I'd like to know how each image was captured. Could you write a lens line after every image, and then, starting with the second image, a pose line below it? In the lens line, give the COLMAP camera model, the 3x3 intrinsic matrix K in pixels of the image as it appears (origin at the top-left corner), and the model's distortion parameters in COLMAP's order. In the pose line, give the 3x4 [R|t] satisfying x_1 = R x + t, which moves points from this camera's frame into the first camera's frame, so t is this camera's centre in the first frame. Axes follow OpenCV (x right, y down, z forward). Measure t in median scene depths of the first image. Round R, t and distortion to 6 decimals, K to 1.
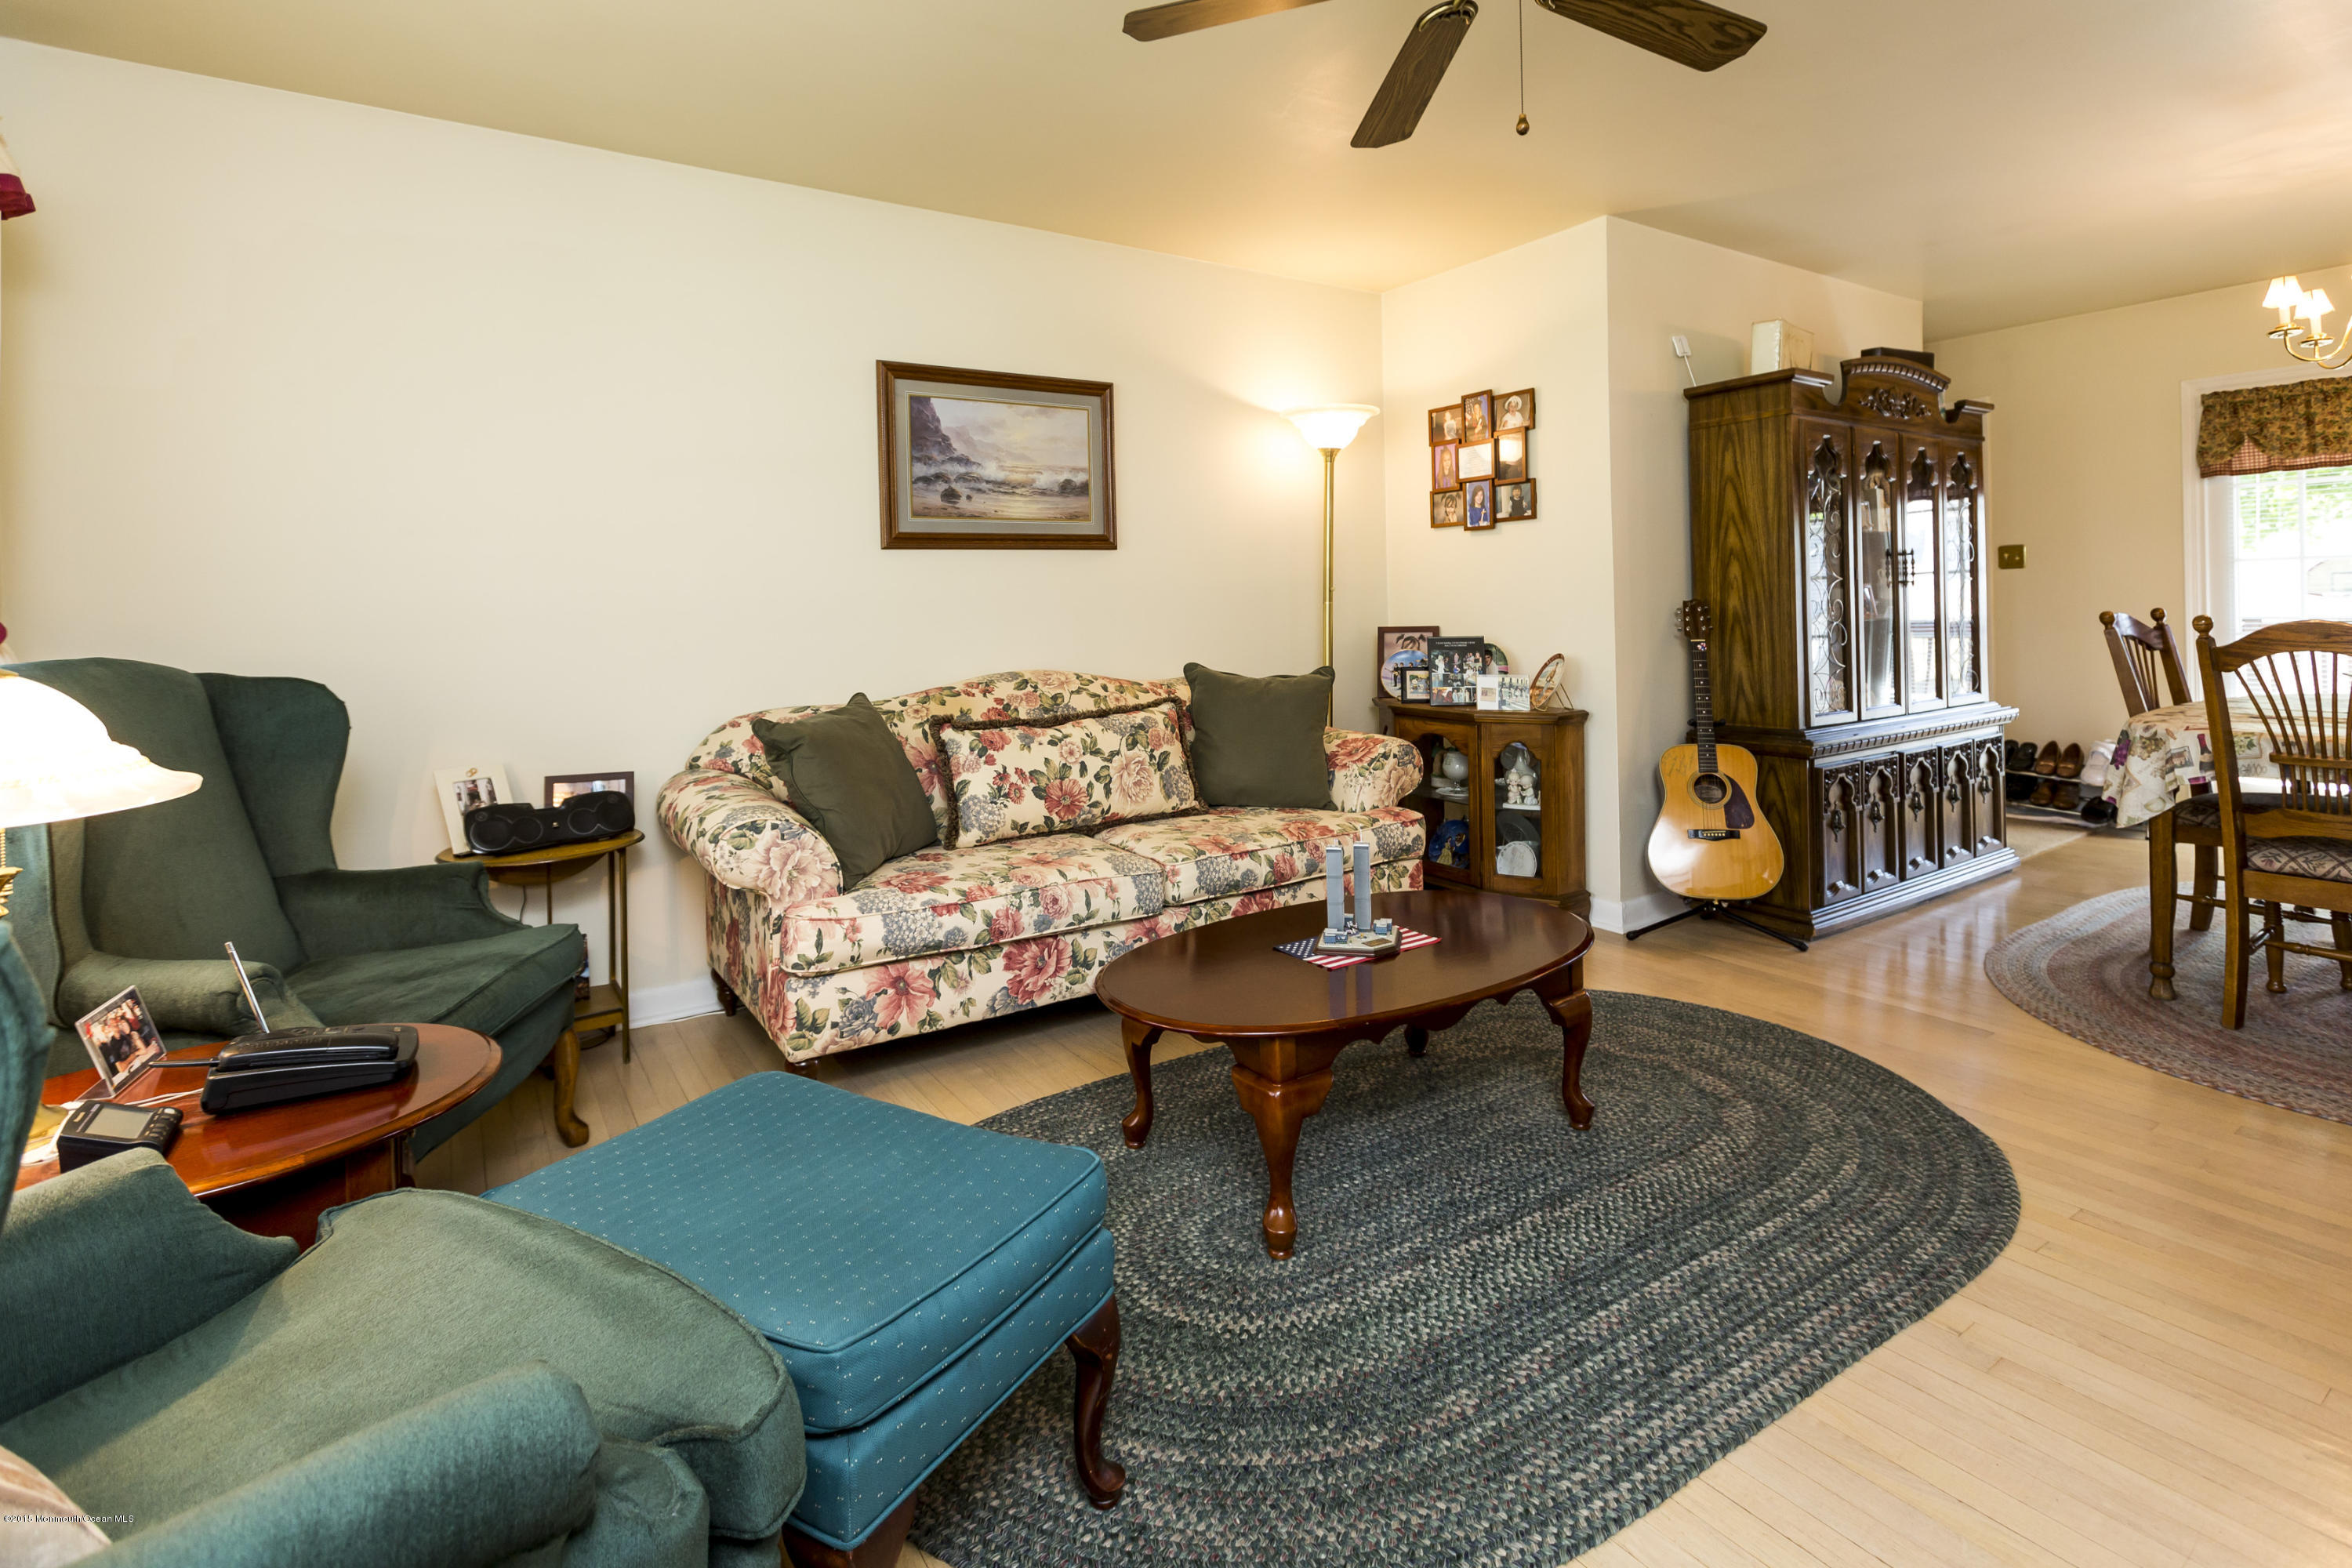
lens RADIAL K [[1104.6, 0, 1192.9], [0, 1104.6, 592.4], [0, 0, 1]] dist [0.006198, 0.000400]
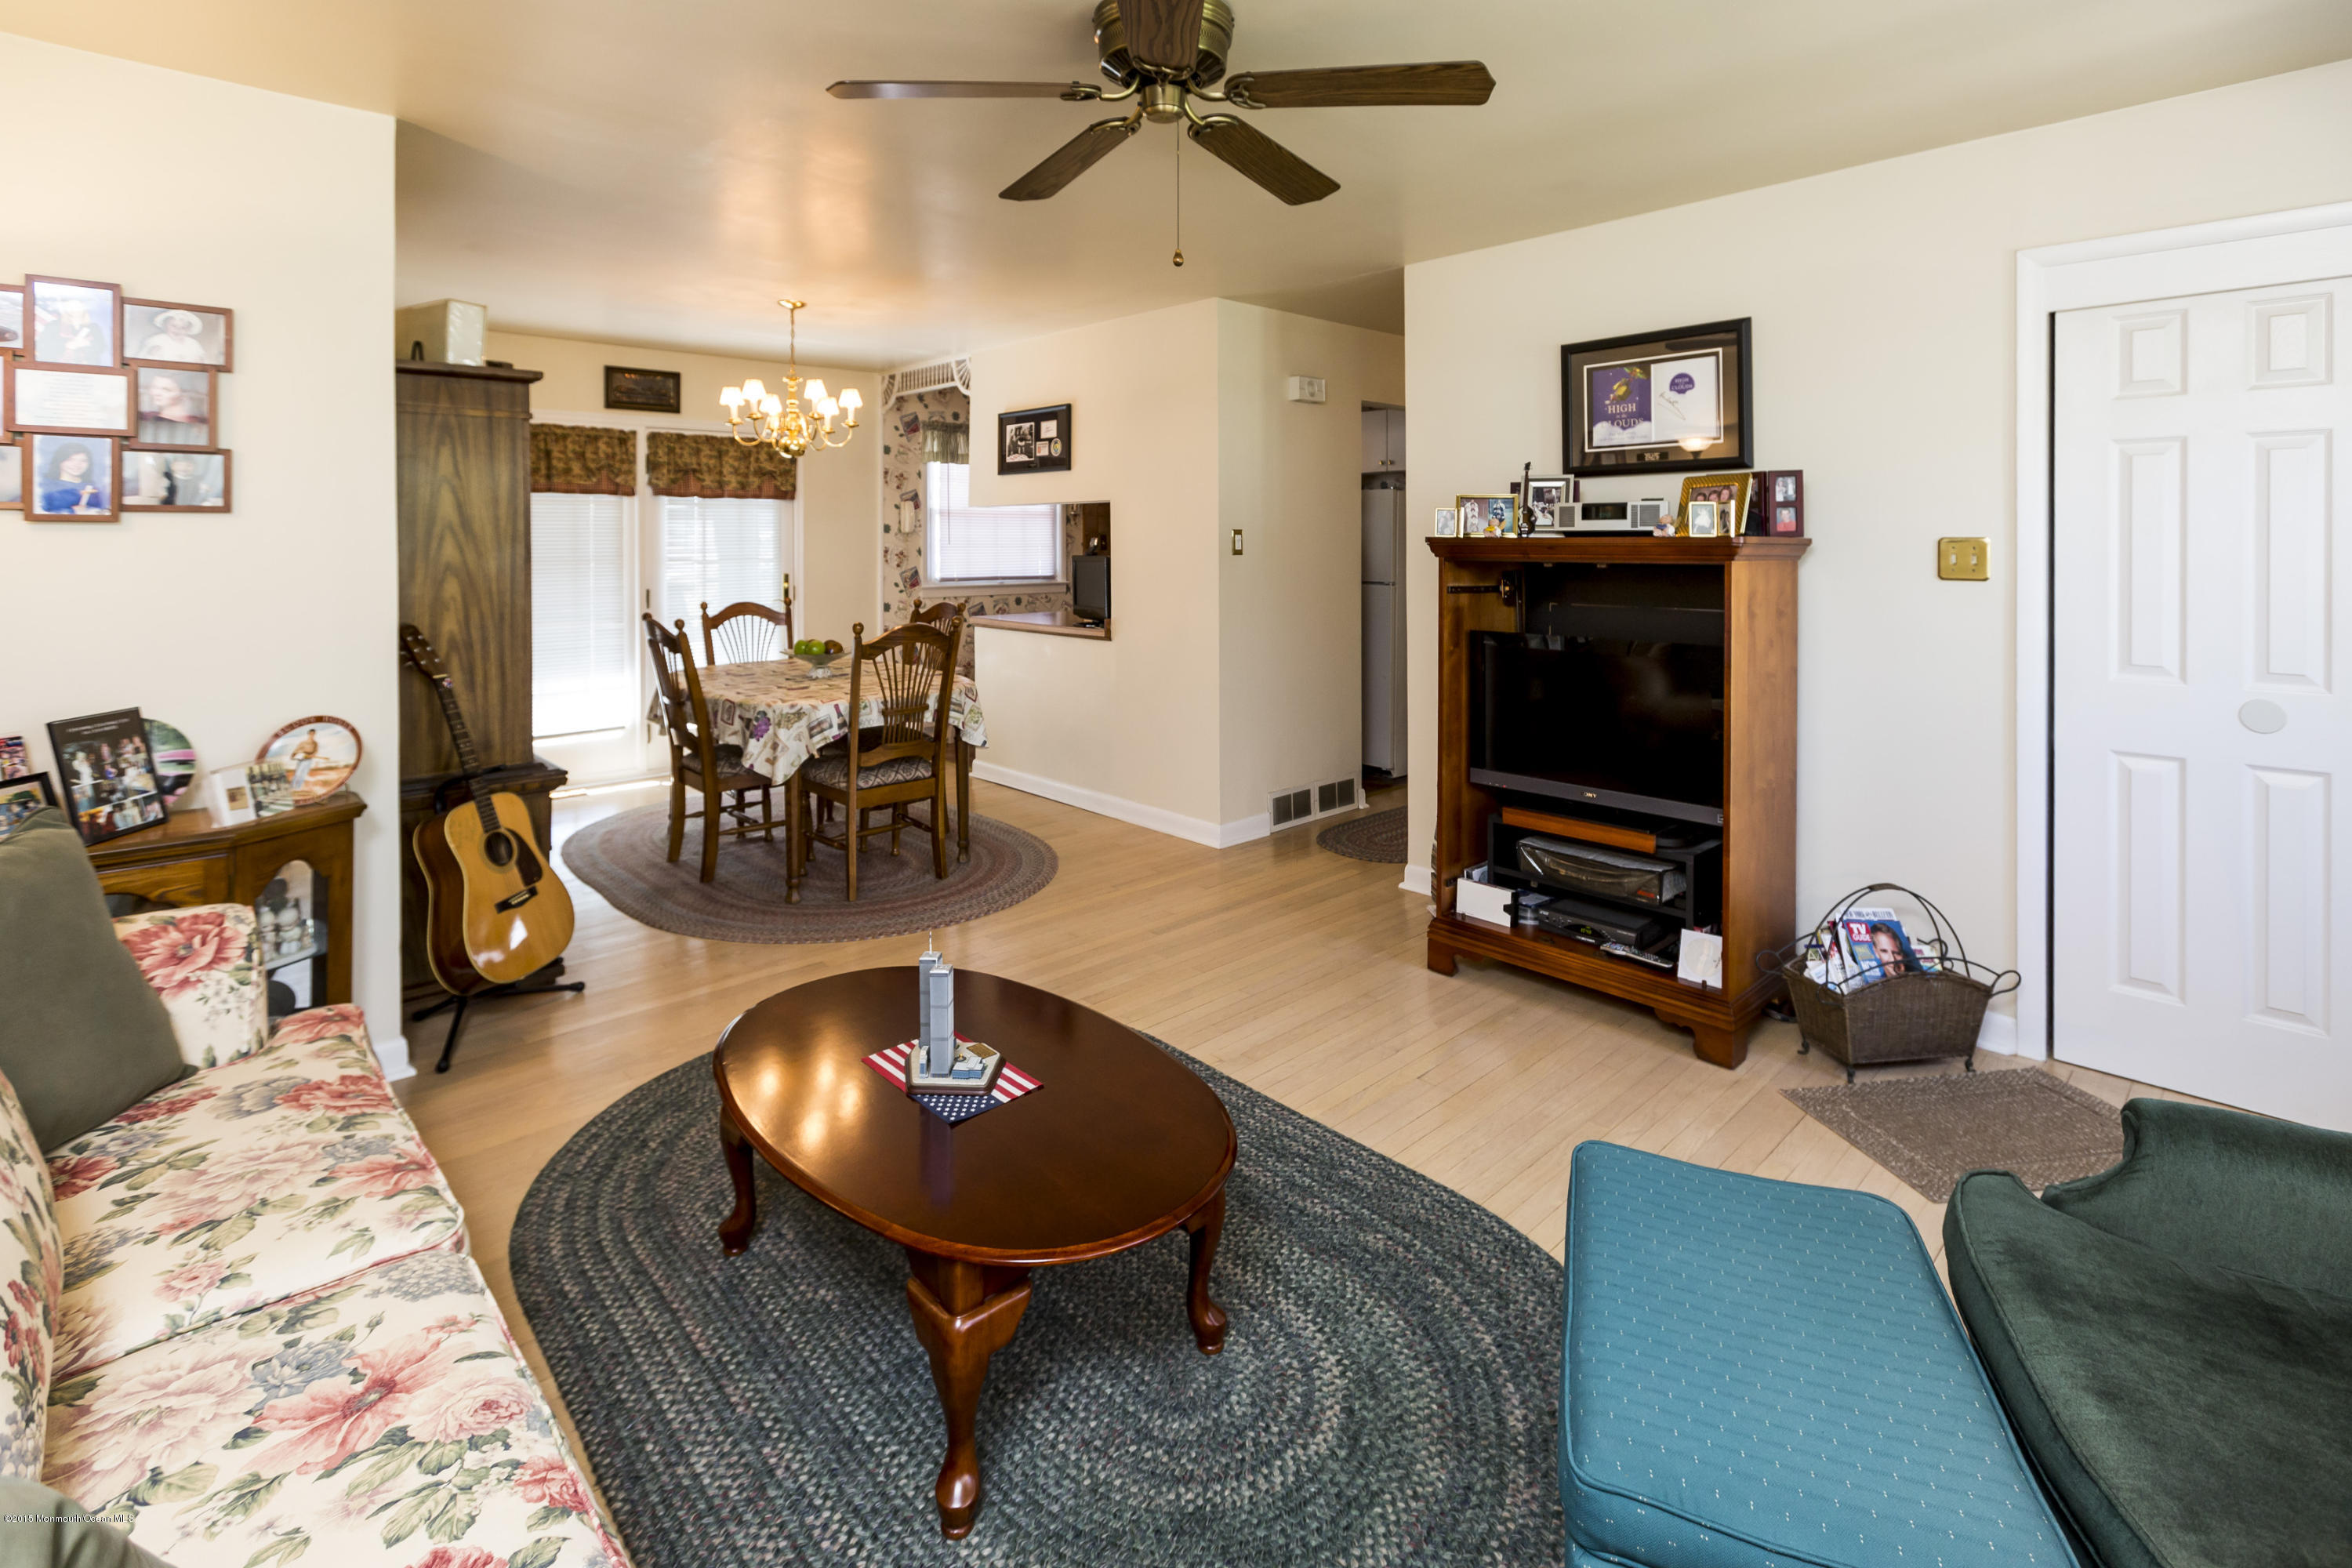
lens RADIAL K [[1104.6, 0, 1187.4], [0, 1104.6, 523.3], [0, 0, 1]] dist [0.006198, 0.000400]
pose [[-0.161145, 0.035121, 0.986306, -0.447162], [-0.007552, 0.999293, -0.036817, -0.043576], [-0.986902, -0.013381, -0.160766, 0.587872]]
